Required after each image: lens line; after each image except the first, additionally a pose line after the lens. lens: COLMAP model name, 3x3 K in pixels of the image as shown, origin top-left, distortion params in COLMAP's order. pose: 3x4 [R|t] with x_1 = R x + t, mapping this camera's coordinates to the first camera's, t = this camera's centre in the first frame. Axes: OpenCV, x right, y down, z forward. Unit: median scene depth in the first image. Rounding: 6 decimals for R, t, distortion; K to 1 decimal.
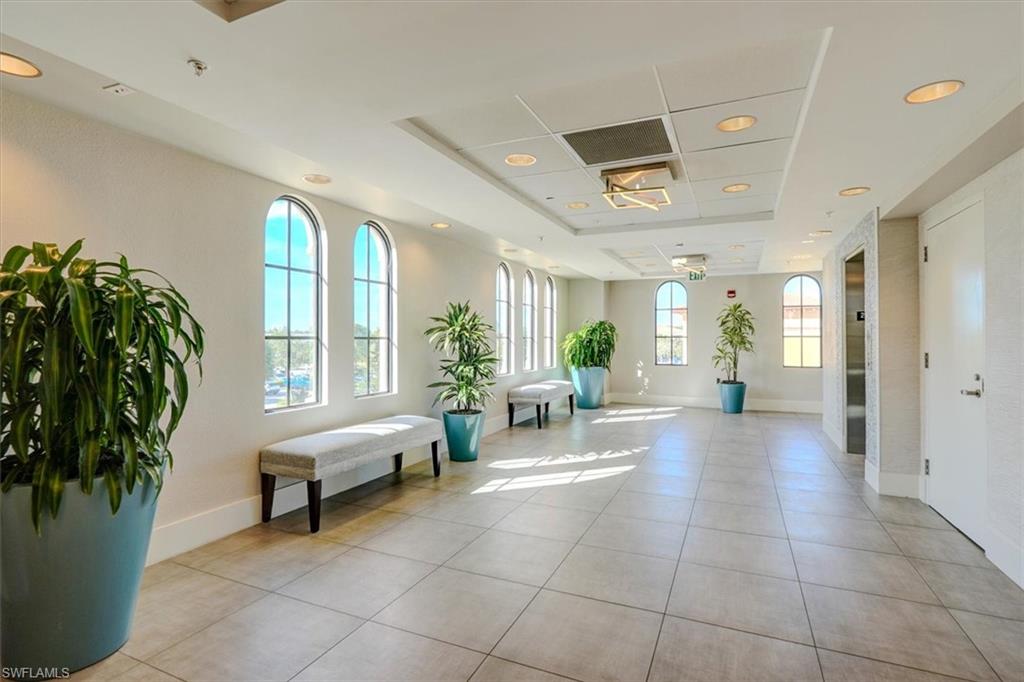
lens RADIAL K [[501.6, 0, 512.0], [0, 501.6, 341.0], [0, 0, 1]] dist [-0.043041, -0.000014]
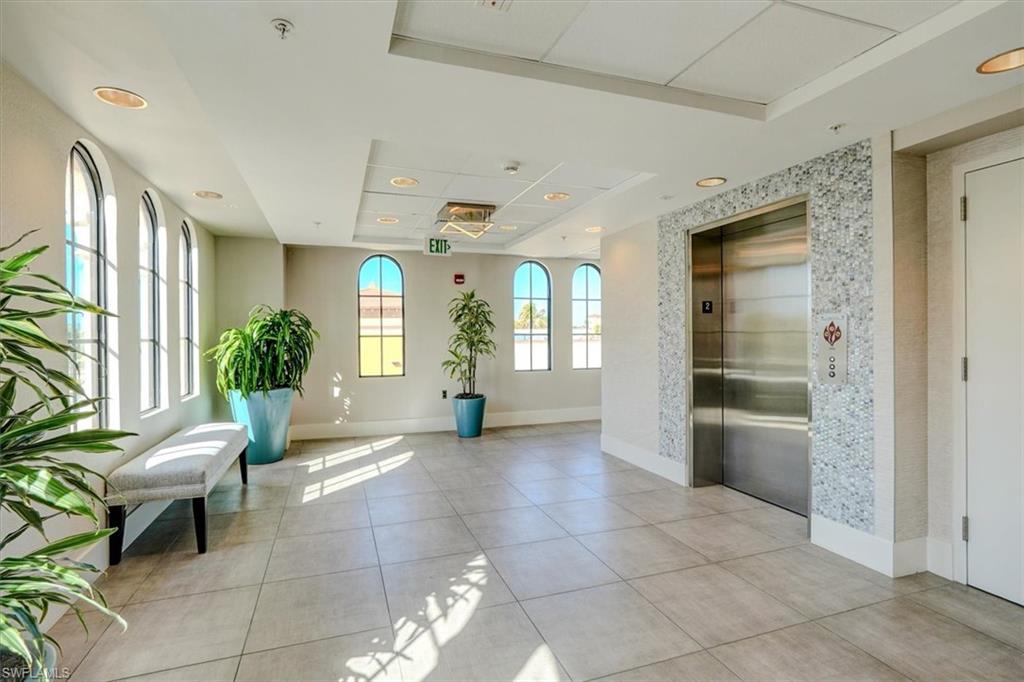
lens RADIAL K [[501.6, 0, 512.0], [0, 501.6, 341.0], [0, 0, 1]] dist [-0.043041, -0.000014]
pose [[0.726139, -0.013712, 0.687411, -0.029804], [0.013198, 0.999895, 0.006003, -0.003522], [-0.687421, 0.004713, 0.726244, 0.400760]]
